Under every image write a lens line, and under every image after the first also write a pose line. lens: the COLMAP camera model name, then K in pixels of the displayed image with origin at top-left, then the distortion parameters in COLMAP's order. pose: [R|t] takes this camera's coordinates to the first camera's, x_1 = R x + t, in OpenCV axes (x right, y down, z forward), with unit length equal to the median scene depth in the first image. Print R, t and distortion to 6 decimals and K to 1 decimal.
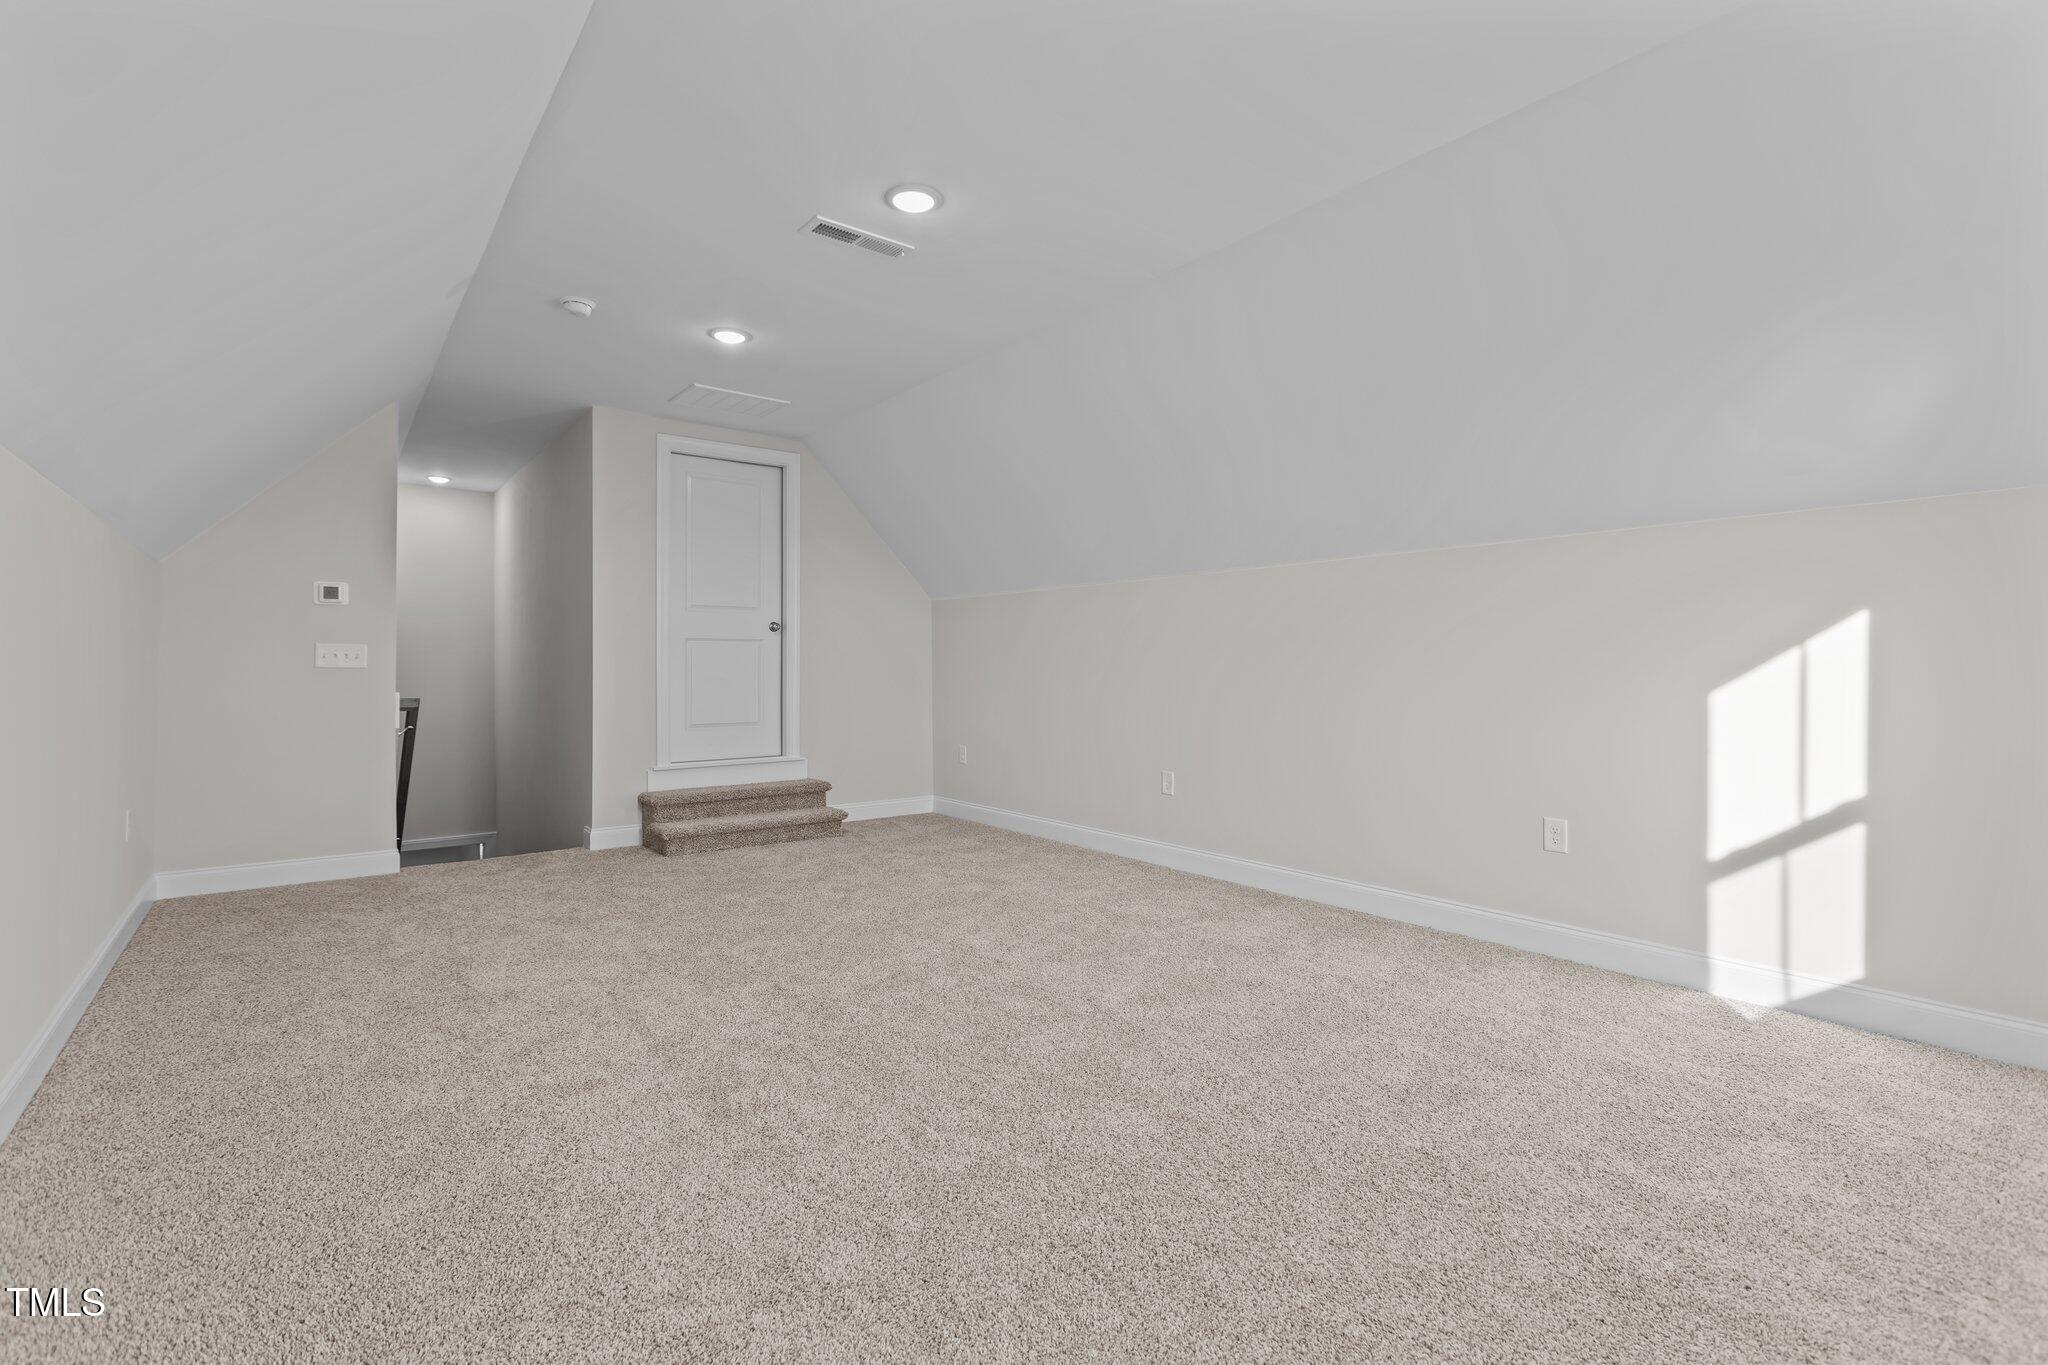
lens RADIAL K [[916.3, 0, 1020.4], [0, 916.3, 672.5], [0, 0, 1]] dist [0.004712, 0.000431]
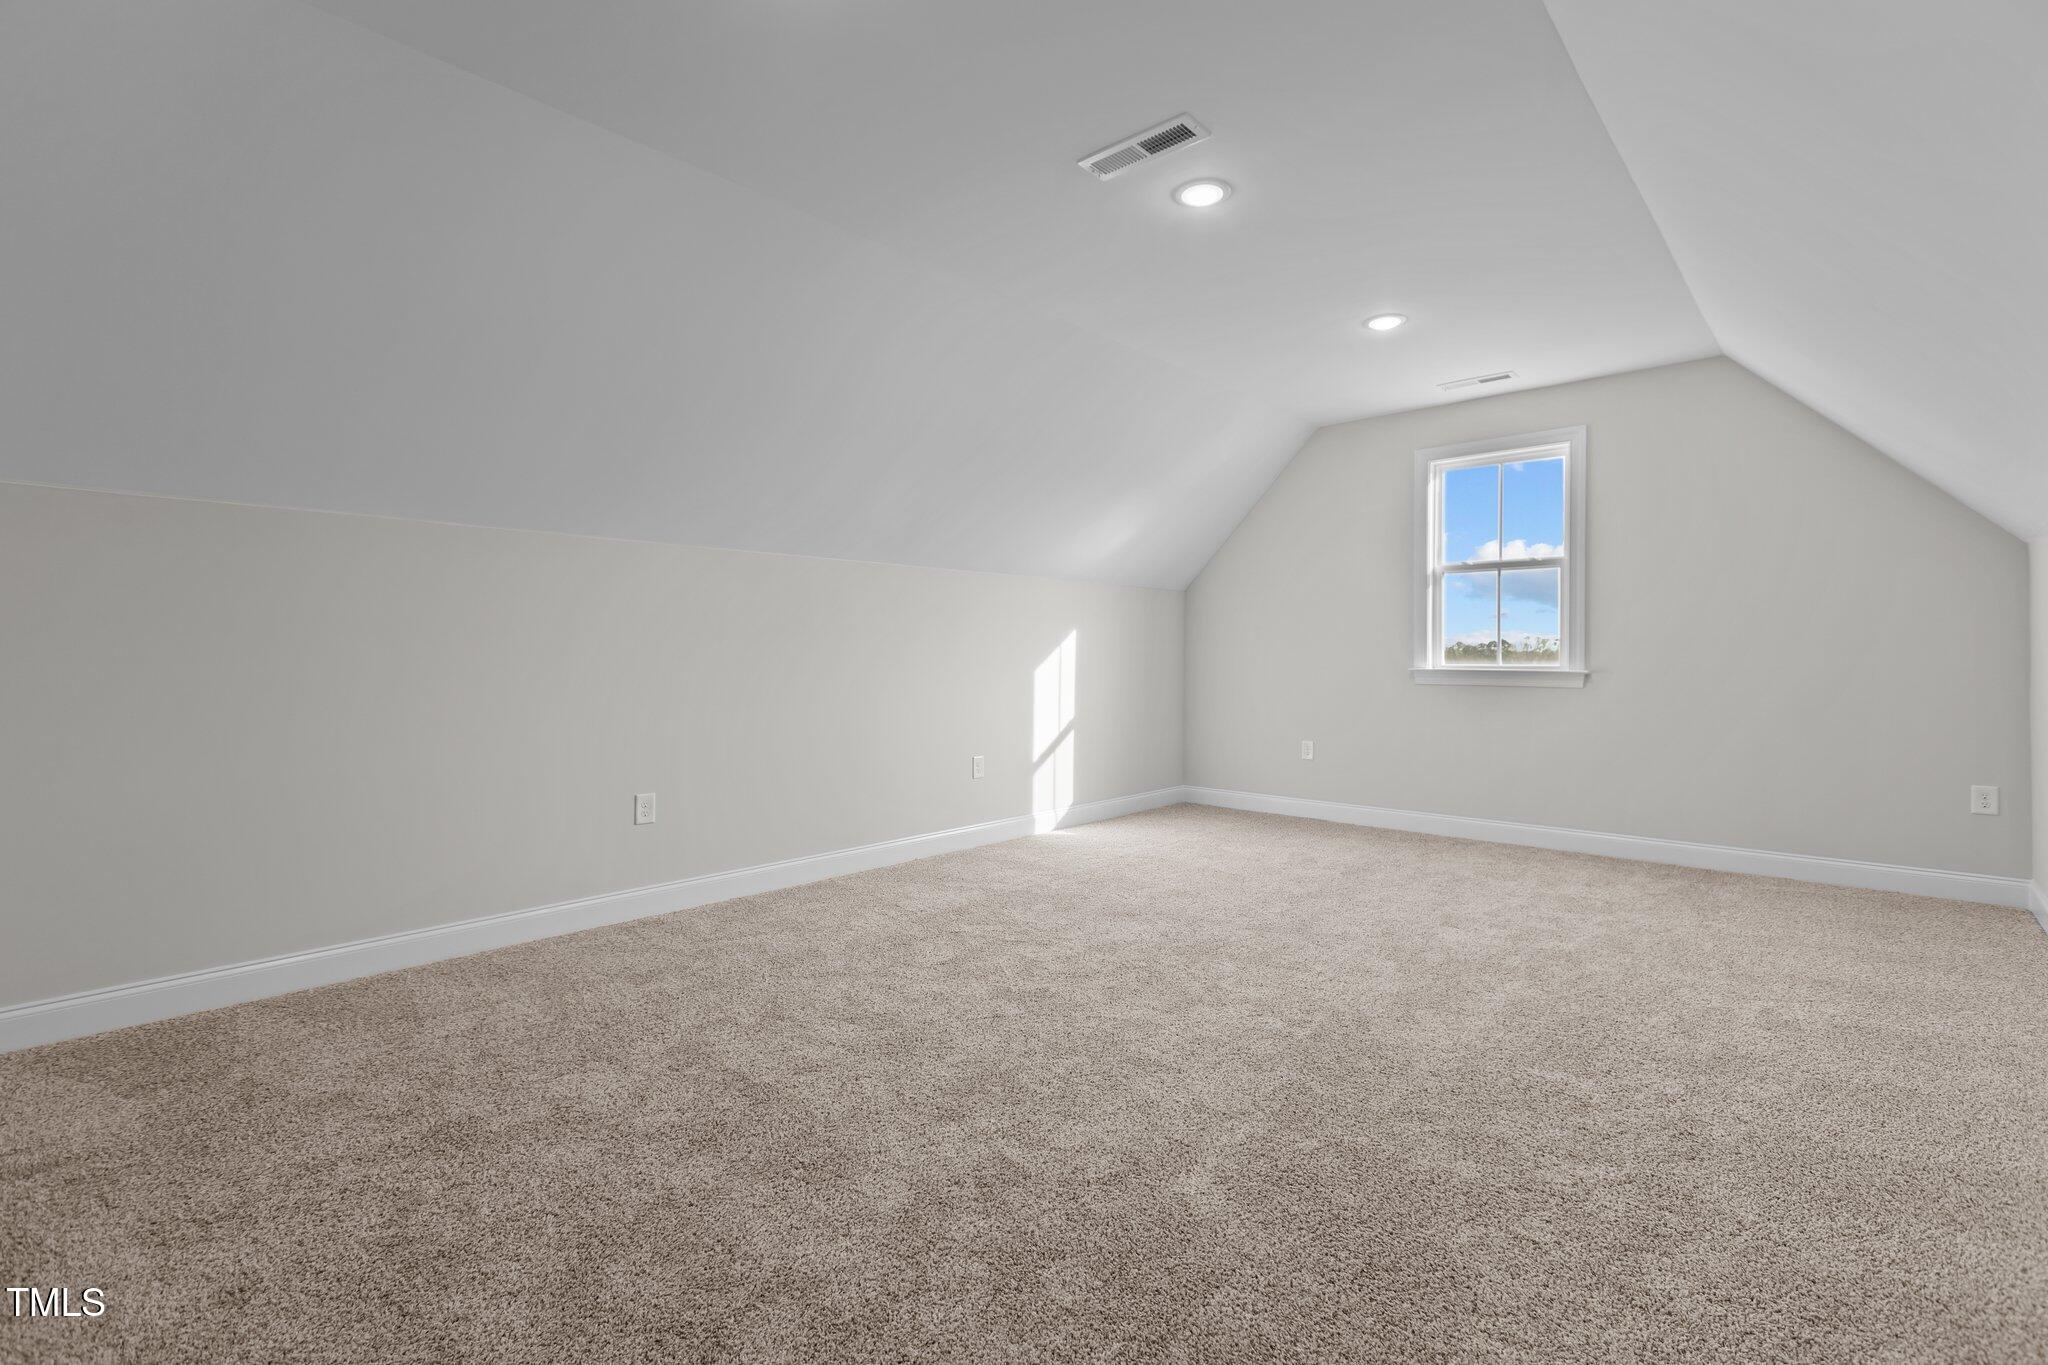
lens RADIAL K [[916.3, 0, 1021.1], [0, 916.3, 676.4], [0, 0, 1]] dist [0.004712, 0.000431]
pose [[-0.169857, -0.020144, 0.985263, -1.085367], [0.005216, 0.999759, 0.021340, -0.007930], [-0.985455, 0.008764, -0.169711, 1.370239]]
